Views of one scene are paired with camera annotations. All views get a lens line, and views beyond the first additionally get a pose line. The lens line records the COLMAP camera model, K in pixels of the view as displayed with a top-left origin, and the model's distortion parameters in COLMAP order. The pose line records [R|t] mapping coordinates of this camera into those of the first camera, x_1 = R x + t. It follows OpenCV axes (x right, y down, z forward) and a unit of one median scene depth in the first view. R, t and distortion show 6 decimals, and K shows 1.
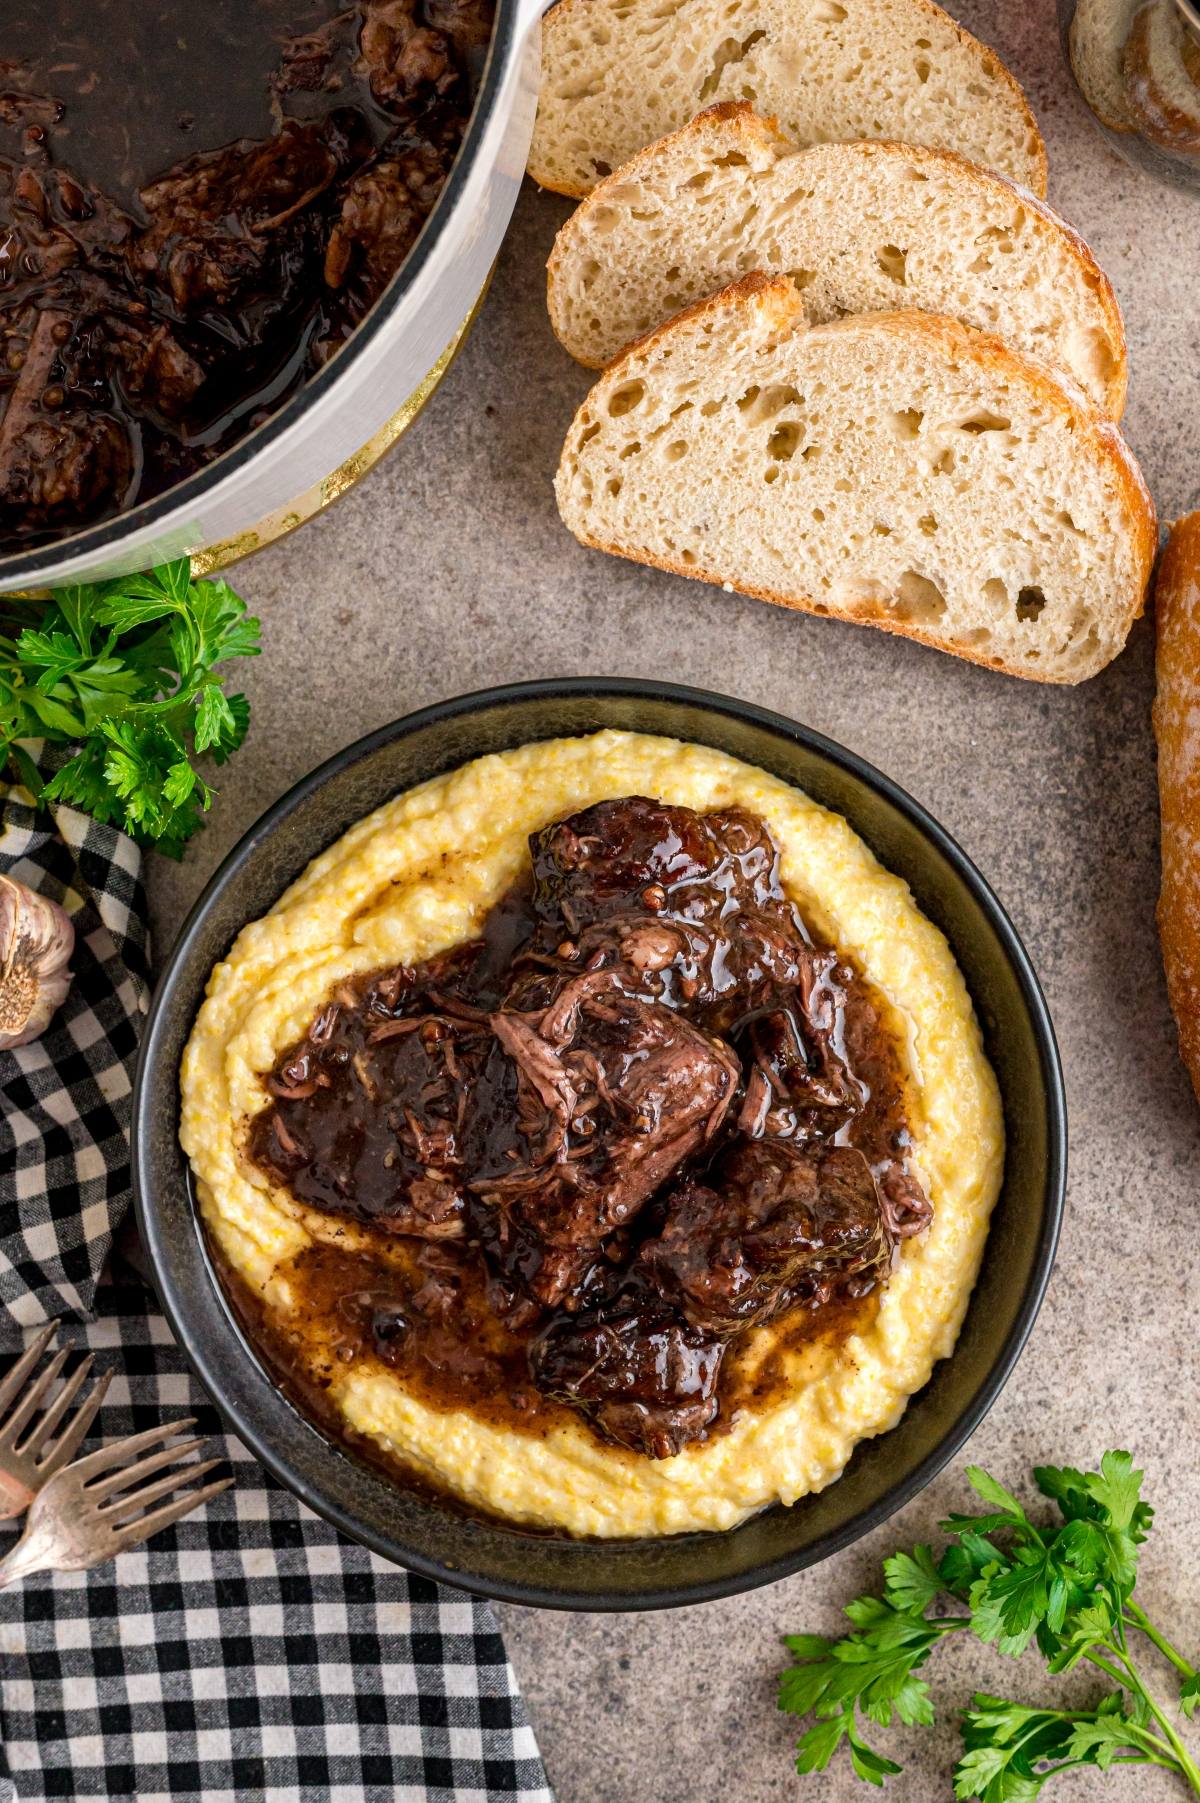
lens RADIAL K [[2906.2, 0, 597.6], [0, 2906.2, 847.7], [0, 0, 1]] dist [-0.002403, 0.003569]
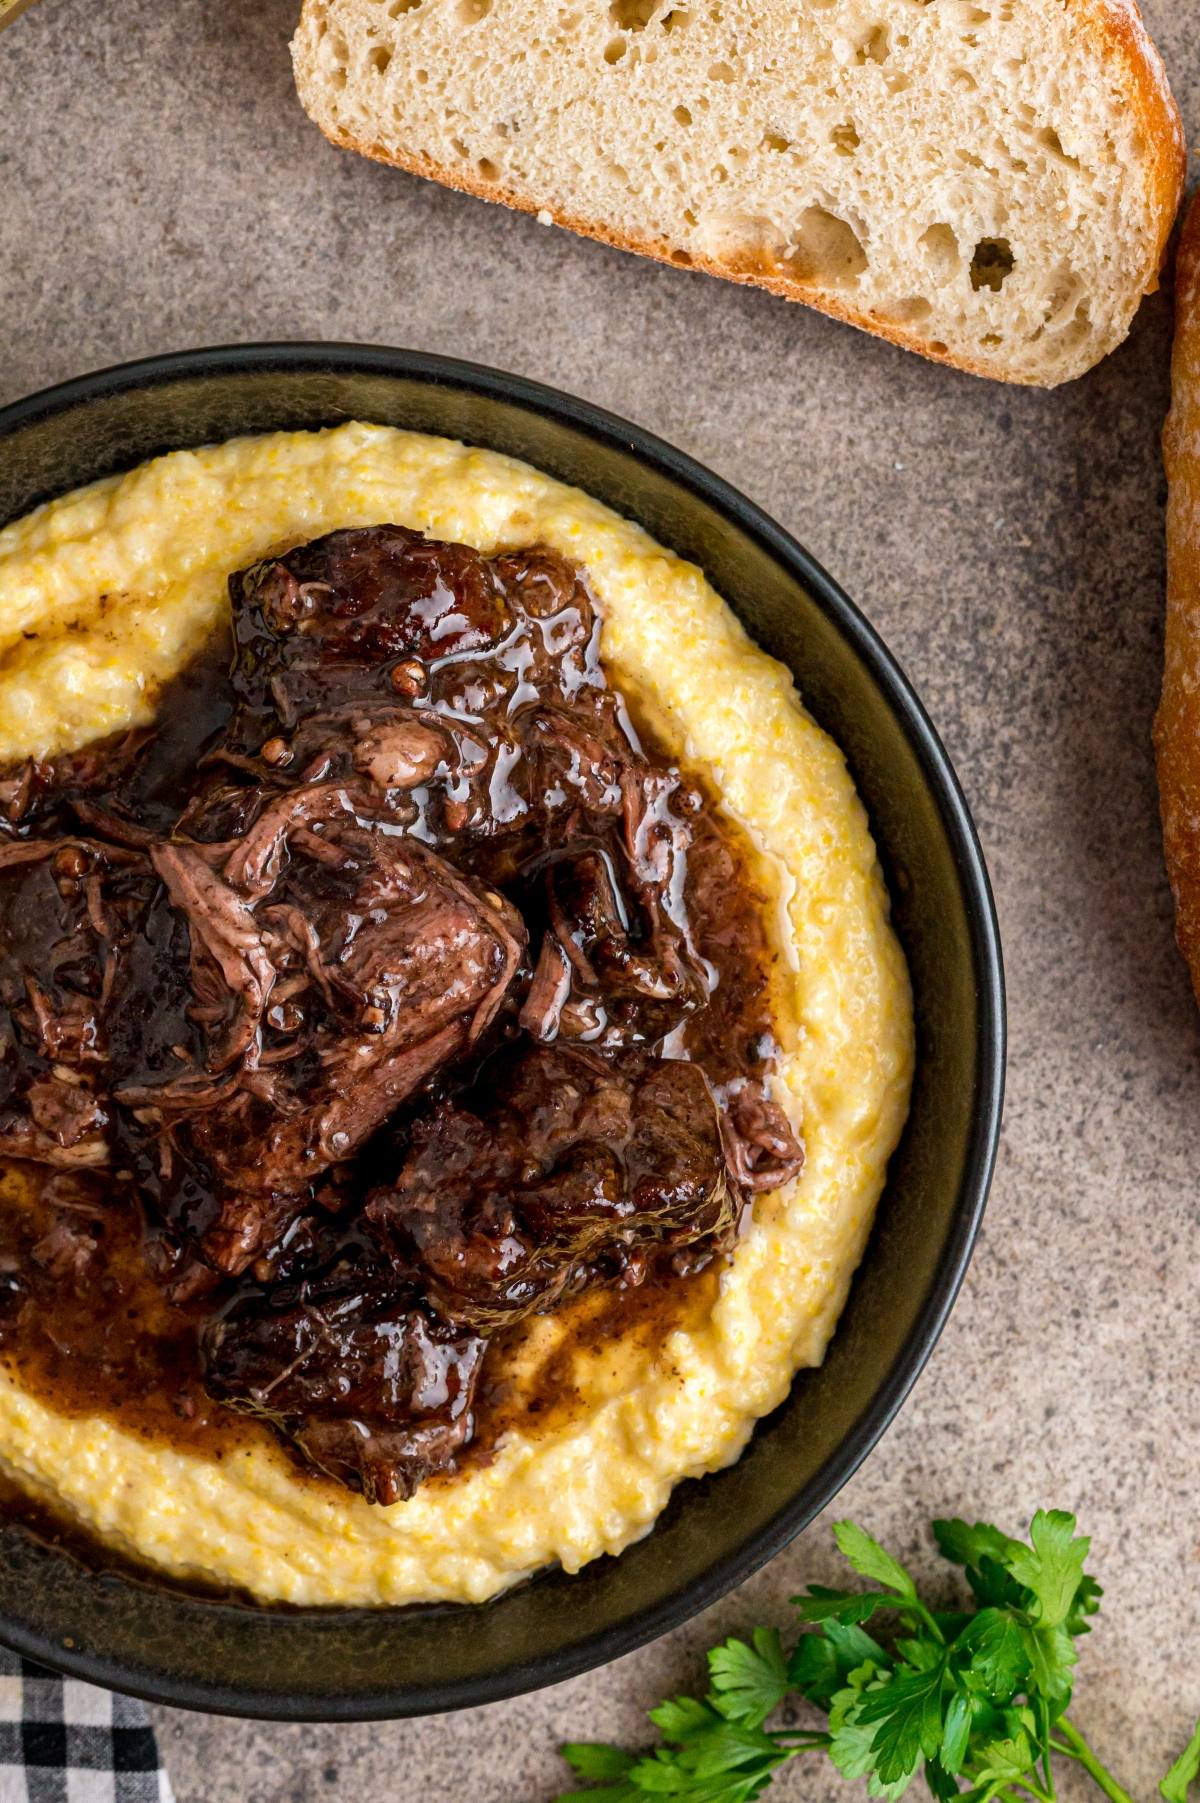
lens RADIAL K [[3428.5, 0, 594.8], [0, 3428.5, 693.9], [0, 0, 1]] dist [0.001219, -0.054996]
pose [[0.998382, 0.044103, 0.035883, 0.033187], [-0.045716, 0.997921, 0.045436, -0.016609], [-0.033804, -0.047003, 0.998323, 0.206584]]
